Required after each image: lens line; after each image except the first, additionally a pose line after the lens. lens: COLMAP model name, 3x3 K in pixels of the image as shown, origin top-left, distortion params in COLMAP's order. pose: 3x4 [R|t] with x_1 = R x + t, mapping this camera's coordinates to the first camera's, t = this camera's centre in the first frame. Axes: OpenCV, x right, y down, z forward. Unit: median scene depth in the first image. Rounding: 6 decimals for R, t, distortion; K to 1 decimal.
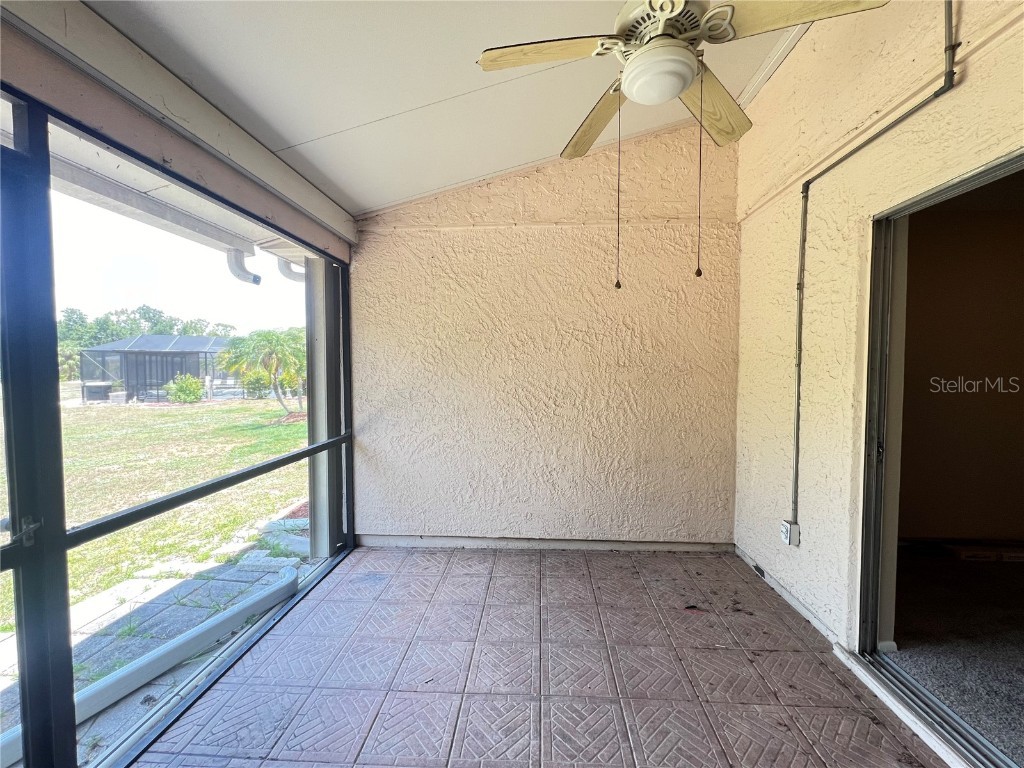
lens RADIAL K [[409.8, 0, 514.8], [0, 409.8, 383.6], [0, 0, 1]] dist [0.000934, 0.000341]
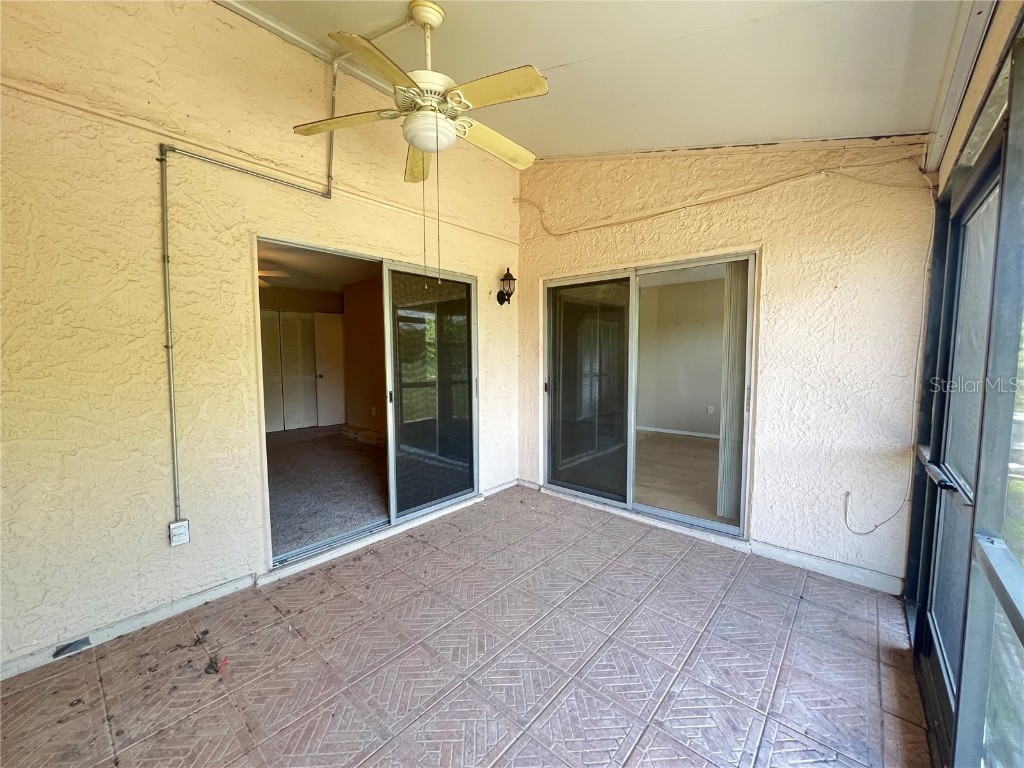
lens RADIAL K [[409.8, 0, 514.8], [0, 409.8, 383.6], [0, 0, 1]] dist [0.000934, 0.000341]
pose [[-0.794696, -0.043419, 0.605452, -0.507652], [0.025665, 0.994143, 0.104981, -0.044548], [-0.606464, 0.098967, -0.788928, 1.380206]]
